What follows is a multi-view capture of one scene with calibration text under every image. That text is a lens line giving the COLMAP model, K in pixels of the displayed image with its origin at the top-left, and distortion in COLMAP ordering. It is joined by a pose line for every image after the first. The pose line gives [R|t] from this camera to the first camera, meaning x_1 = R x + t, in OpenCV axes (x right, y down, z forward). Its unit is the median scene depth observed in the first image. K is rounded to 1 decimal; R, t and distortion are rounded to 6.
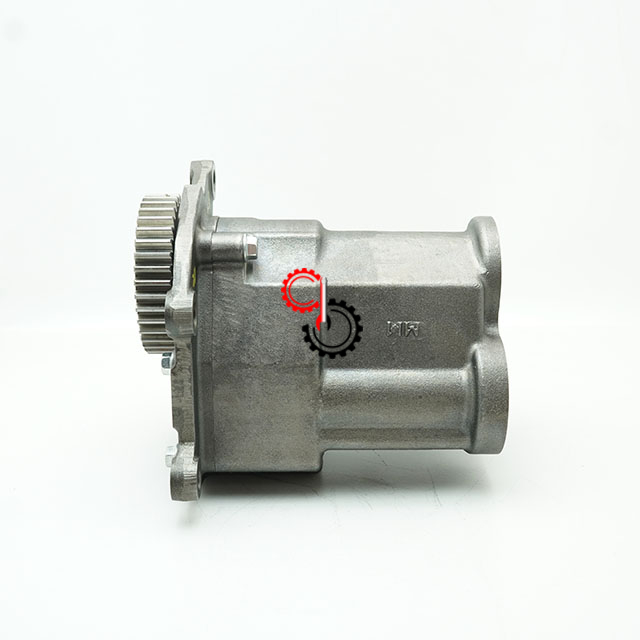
lens RADIAL K [[895.7, 0, 318.8], [0, 895.7, 318.9], [0, 0, 1]] dist [-0.128073, 0.000000]
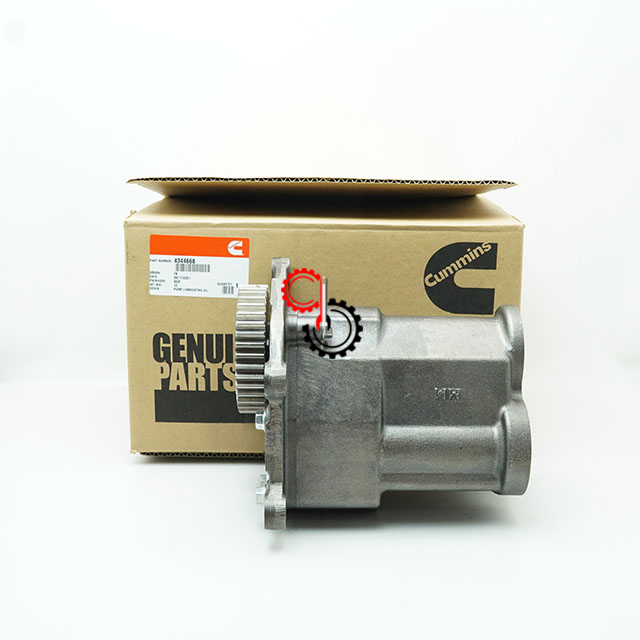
lens RADIAL K [[895.7, 0, 321.0], [0, 895.7, 320.5], [0, 0, 1]] dist [-0.128073, 0.000000]
pose [[0.999965, 0.008376, -0.000731, -0.084046], [-0.008408, 0.996714, -0.080564, 0.010771], [0.000054, 0.080567, 0.996749, -0.265265]]
